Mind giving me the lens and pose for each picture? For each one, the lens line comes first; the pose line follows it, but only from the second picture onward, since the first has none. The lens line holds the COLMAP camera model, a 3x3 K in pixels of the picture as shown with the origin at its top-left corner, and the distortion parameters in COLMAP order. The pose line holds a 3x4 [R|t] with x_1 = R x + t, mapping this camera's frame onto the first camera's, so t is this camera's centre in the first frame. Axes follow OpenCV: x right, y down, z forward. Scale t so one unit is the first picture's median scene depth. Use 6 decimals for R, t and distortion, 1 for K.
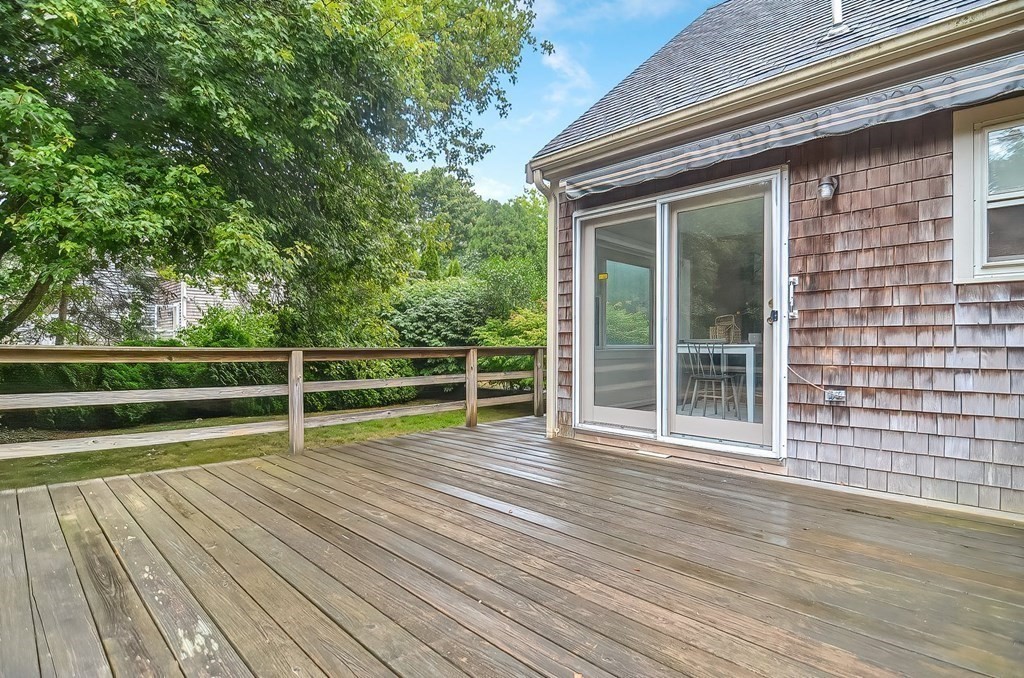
lens RADIAL K [[506.4, 0, 511.2], [0, 506.4, 349.8], [0, 0, 1]] dist [0.003427, -0.013723]
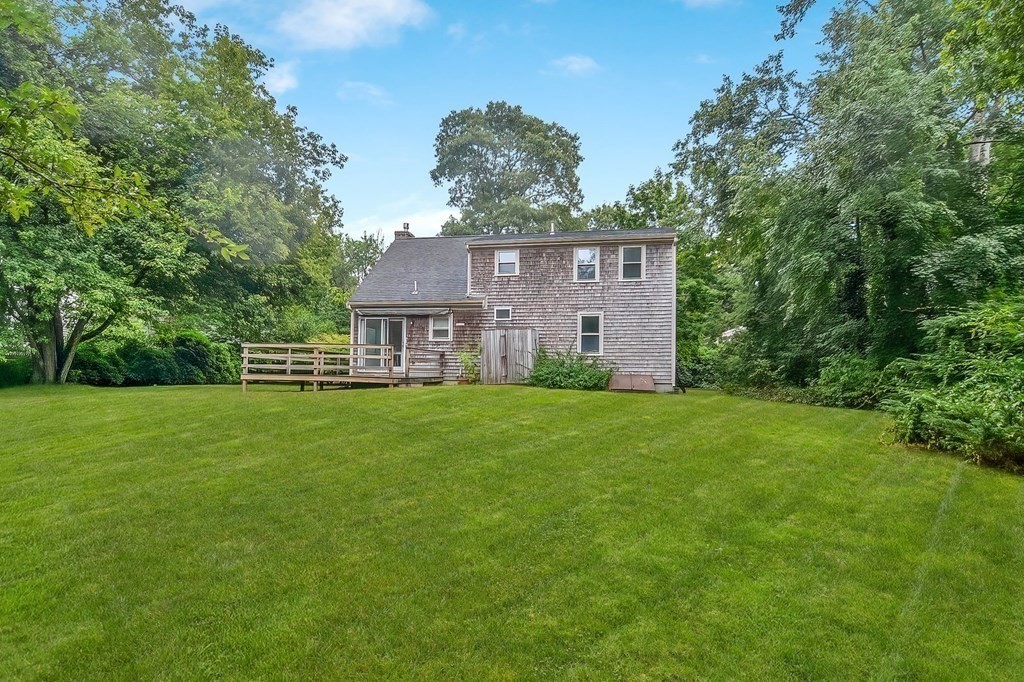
lens RADIAL K [[493.1, 0, 510.6], [0, 493.1, 347.3], [0, 0, 1]] dist [-0.000329, -0.008893]
pose [[0.827710, 0.032460, 0.560216, -1.497678], [-0.004138, 0.998652, -0.051750, 0.228624], [-0.561140, 0.040516, 0.826729, -4.057255]]
